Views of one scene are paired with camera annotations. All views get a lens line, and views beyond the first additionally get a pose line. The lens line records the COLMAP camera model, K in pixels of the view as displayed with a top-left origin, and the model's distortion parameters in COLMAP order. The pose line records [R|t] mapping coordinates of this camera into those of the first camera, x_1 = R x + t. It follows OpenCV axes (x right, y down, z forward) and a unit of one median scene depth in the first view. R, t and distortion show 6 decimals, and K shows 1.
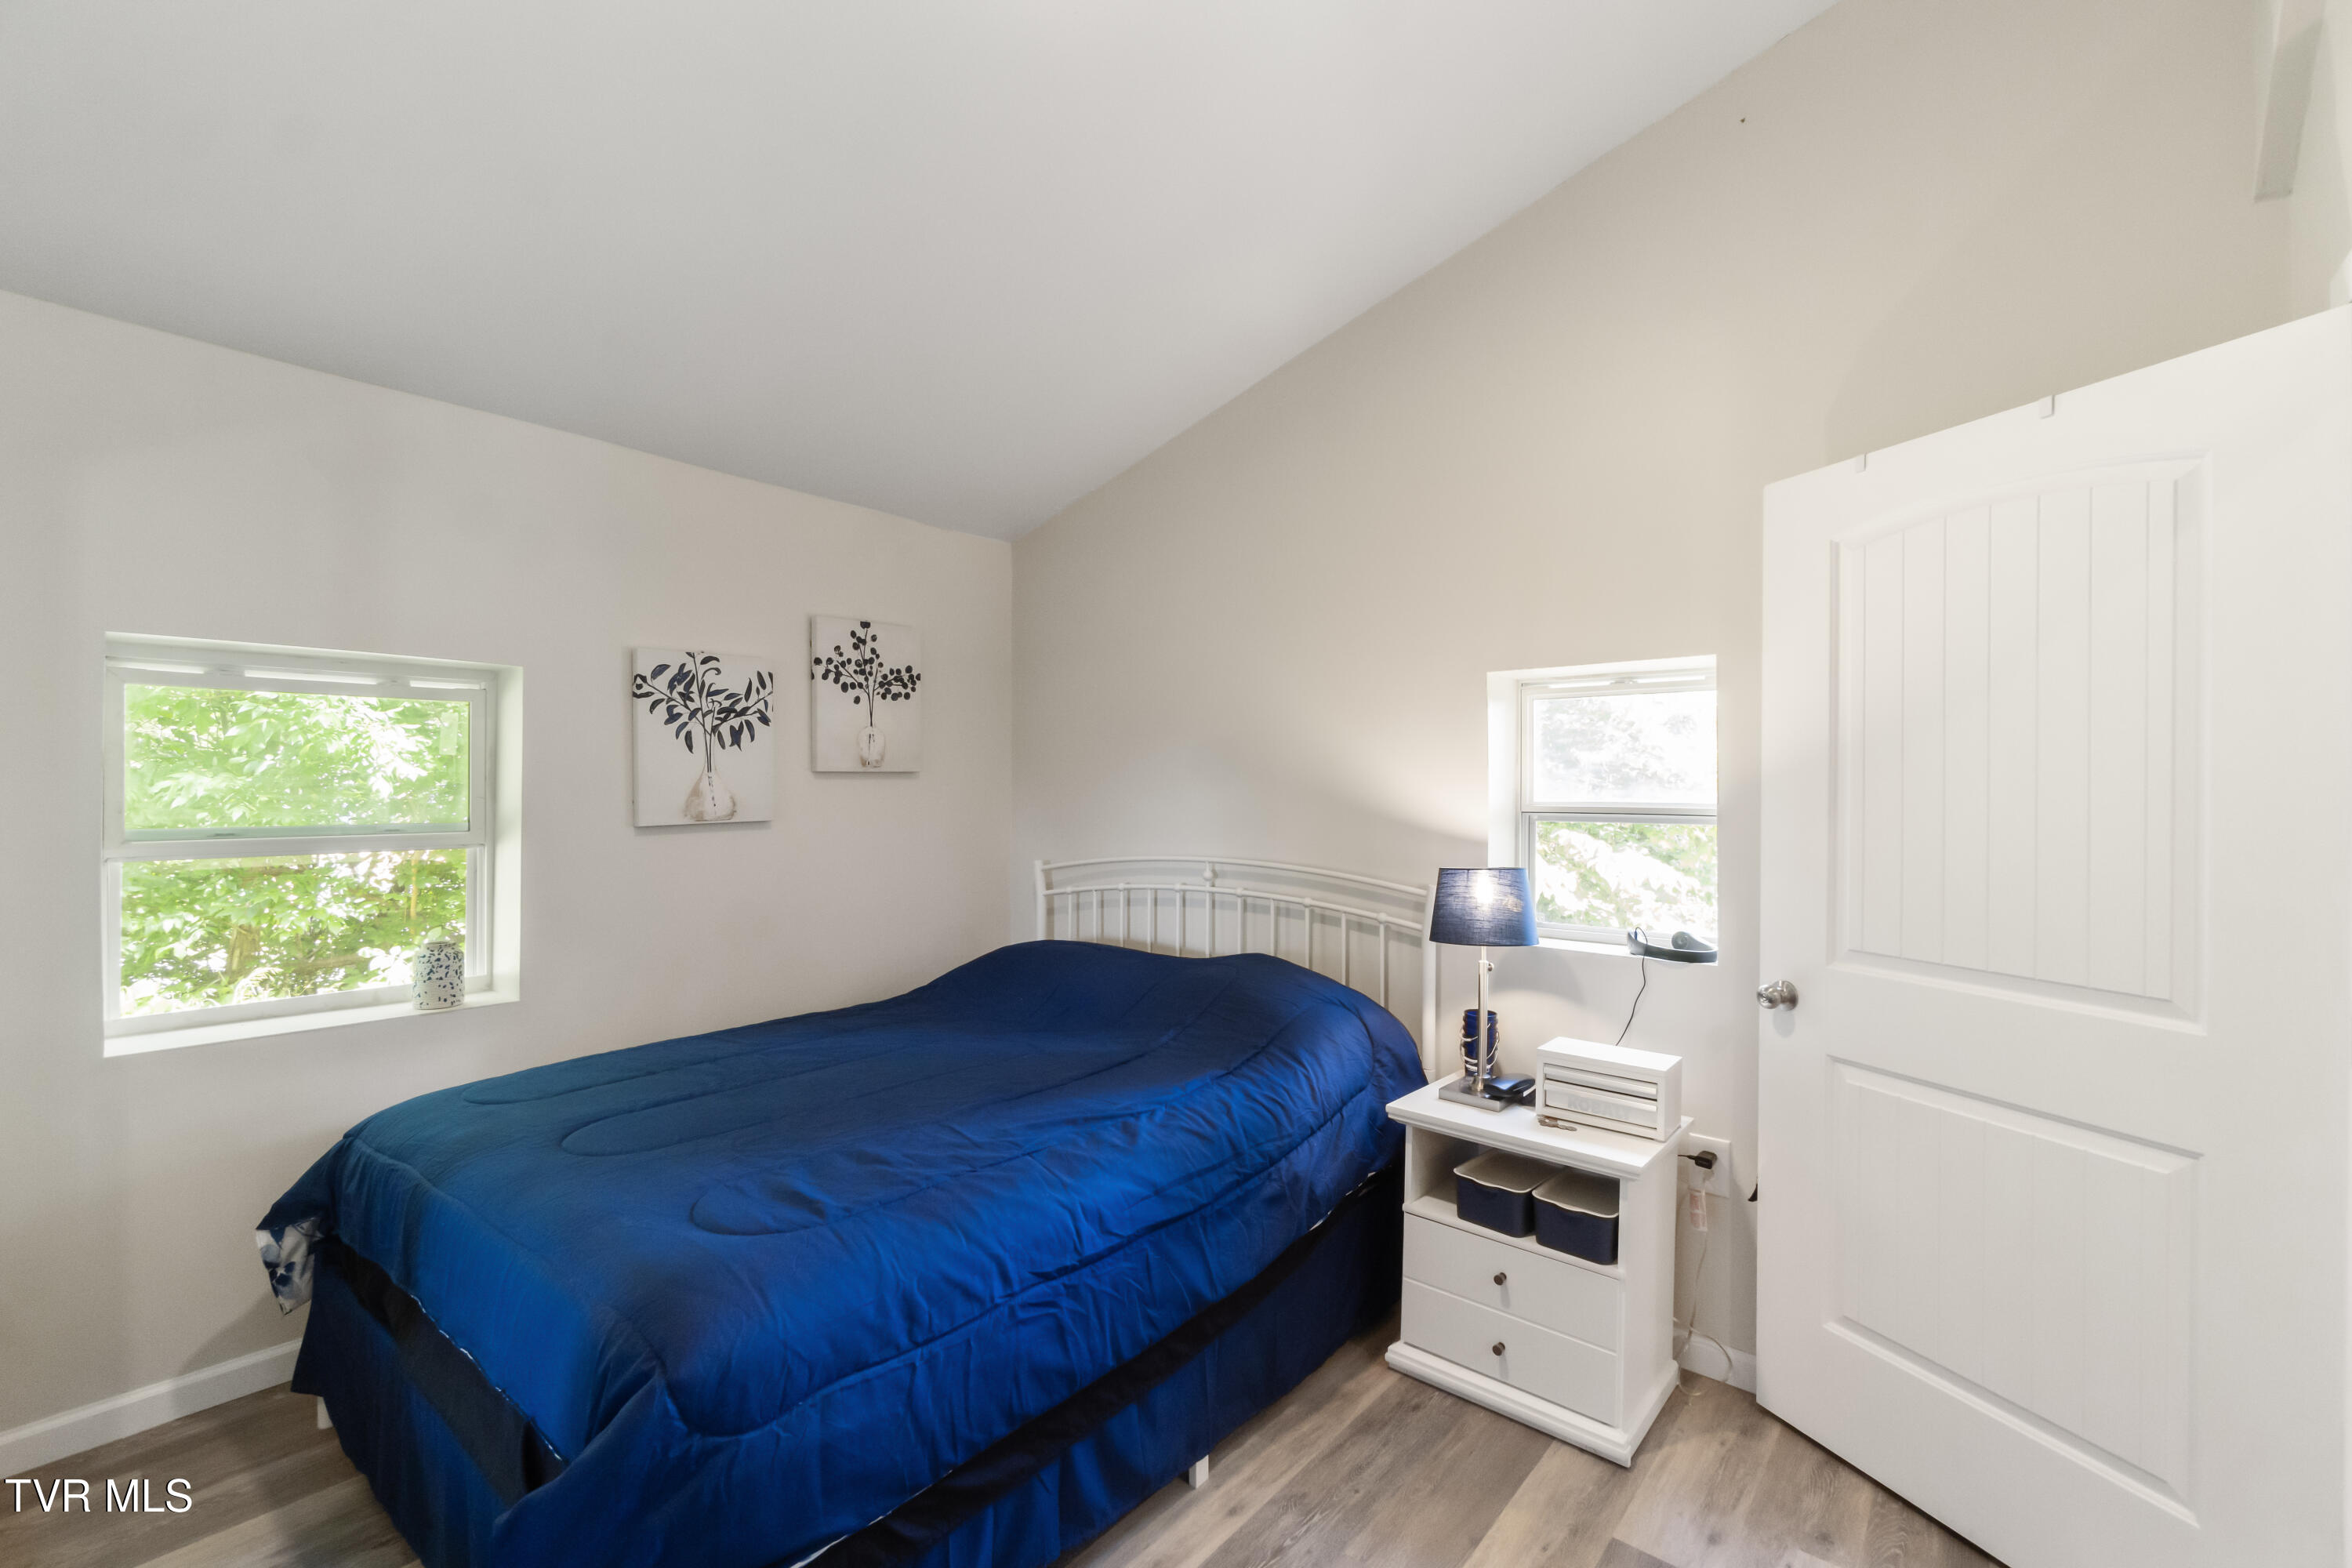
lens RADIAL K [[997.5, 0, 1211.0], [0, 997.5, 790.1], [0, 0, 1]] dist [0.000375, 0.000362]
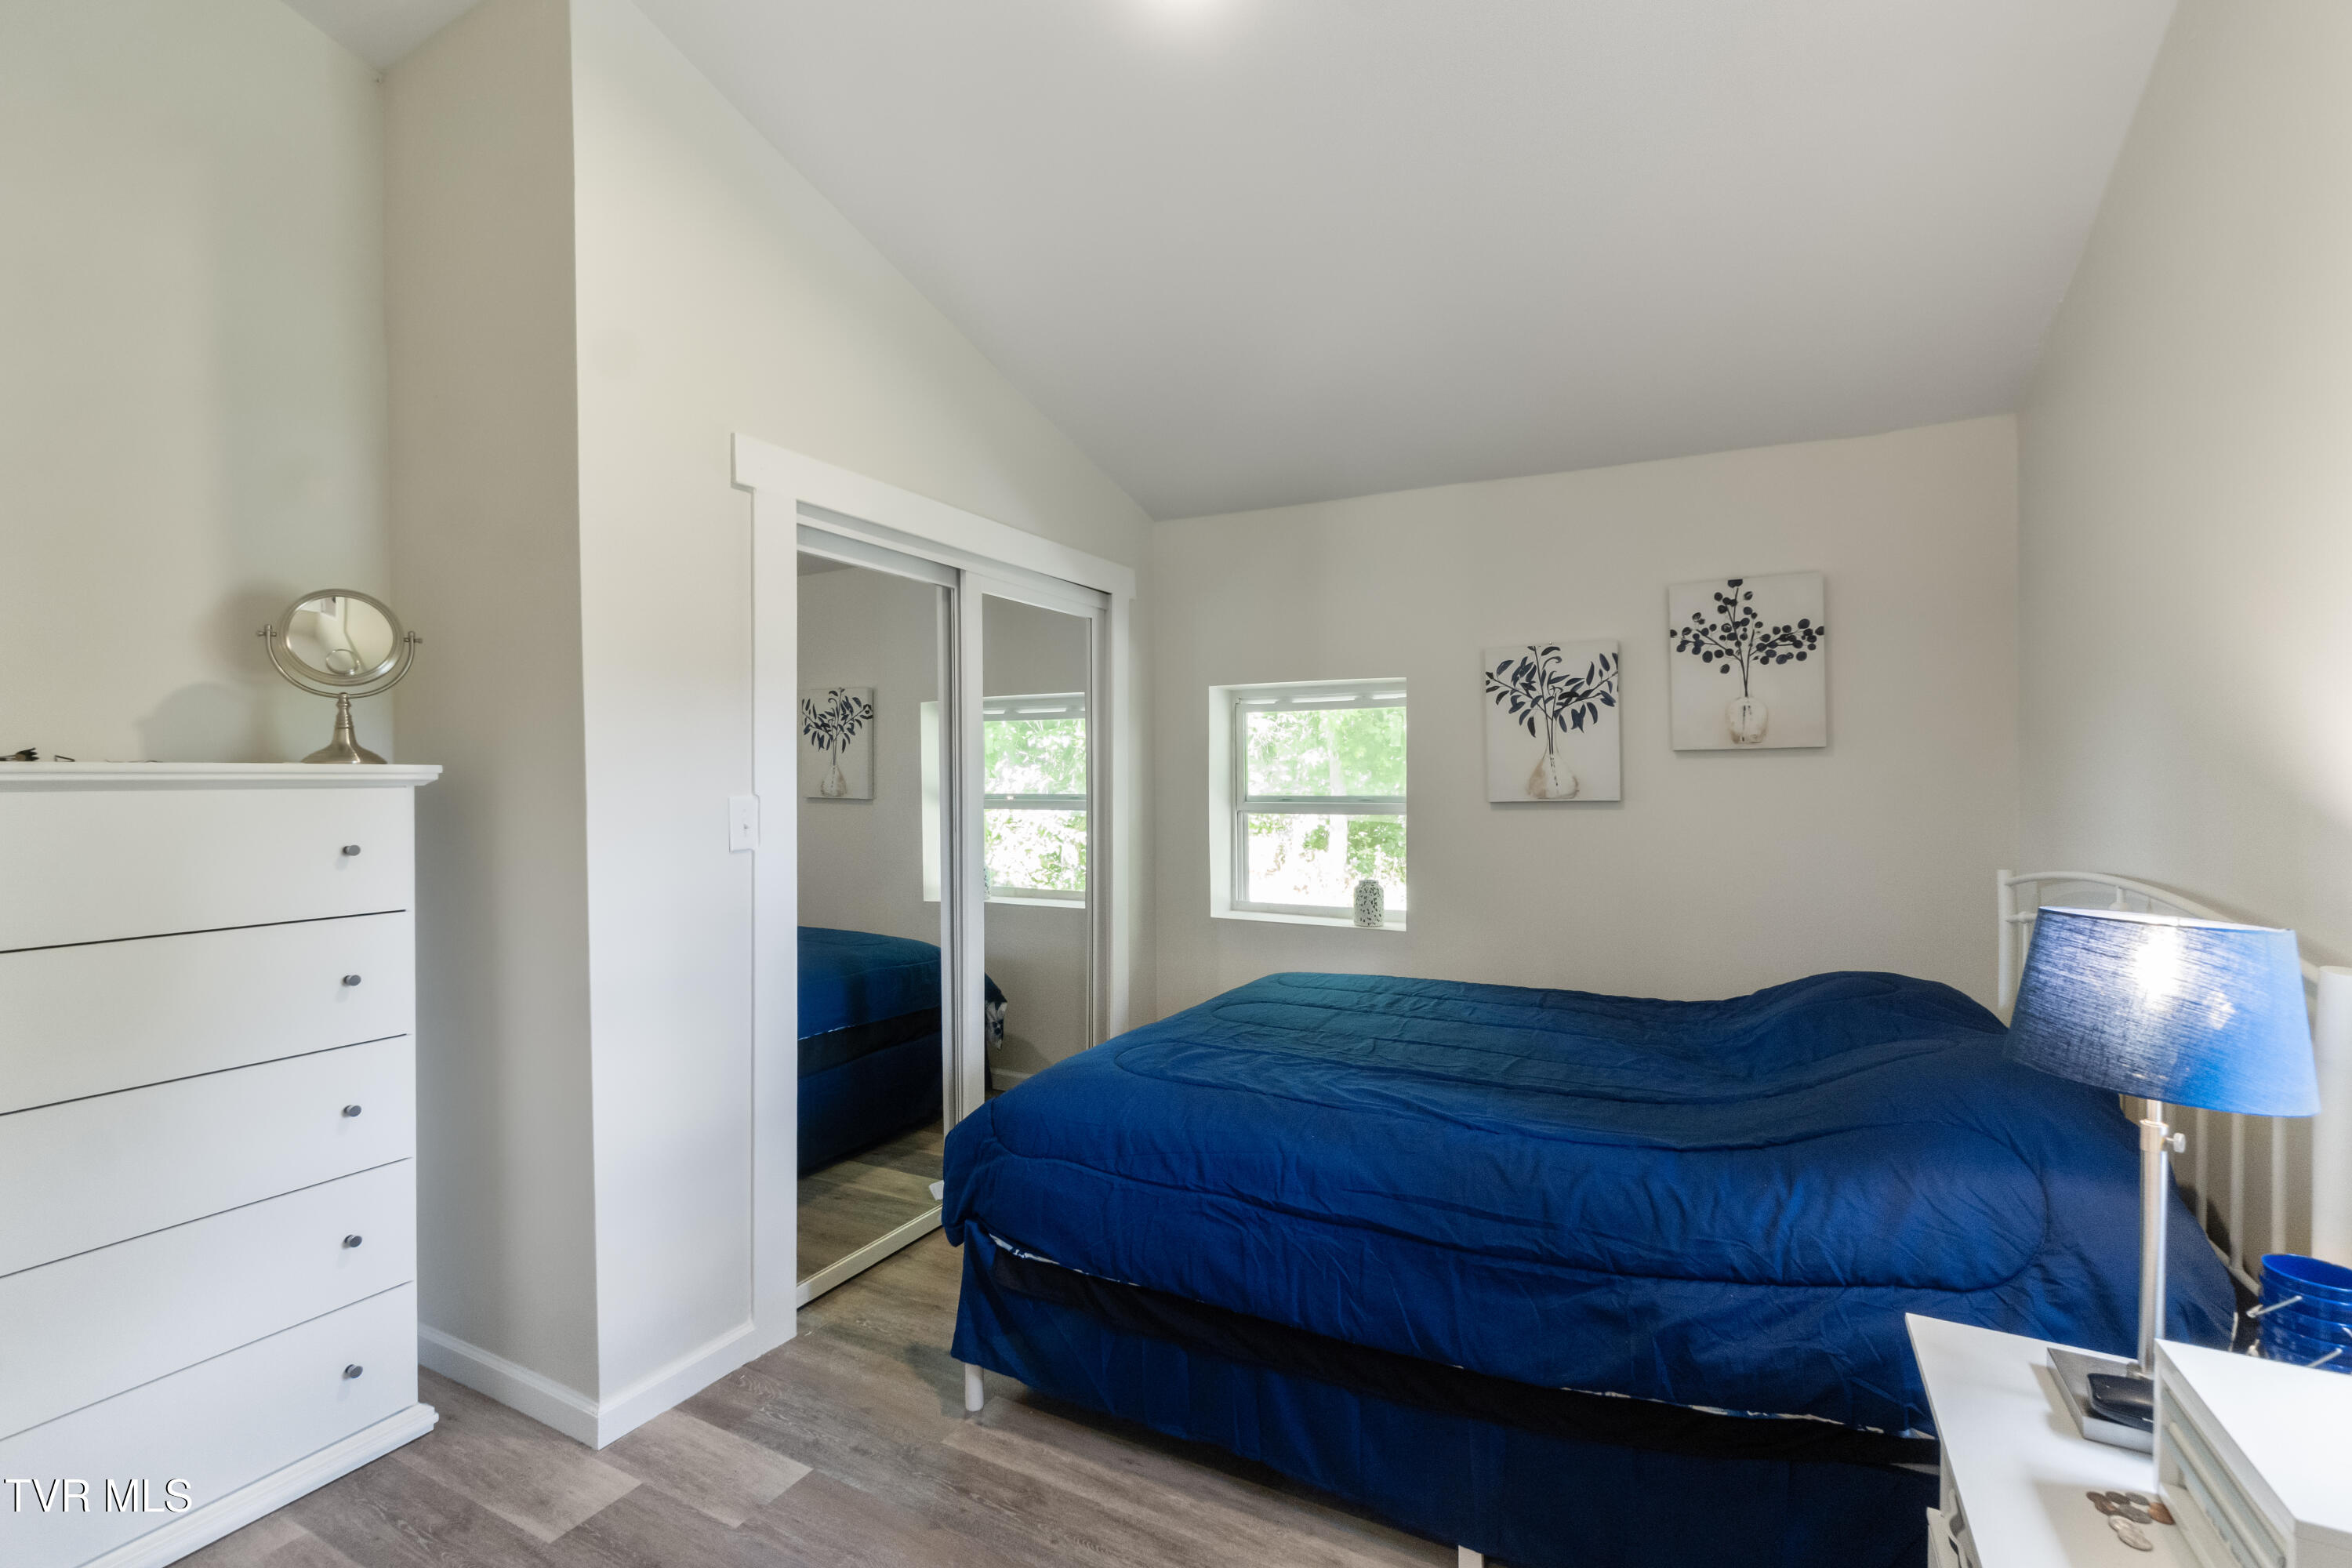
lens RADIAL K [[1038.0, 0, 1175.0], [0, 1038.0, 781.5], [0, 0, 1]] dist [-0.001389, 0.000045]
pose [[0.205751, -0.000260, -0.978604, 0.507079], [0.000238, 1.000000, -0.000215, 0.011891], [0.978604, -0.000189, 0.205751, 0.363633]]
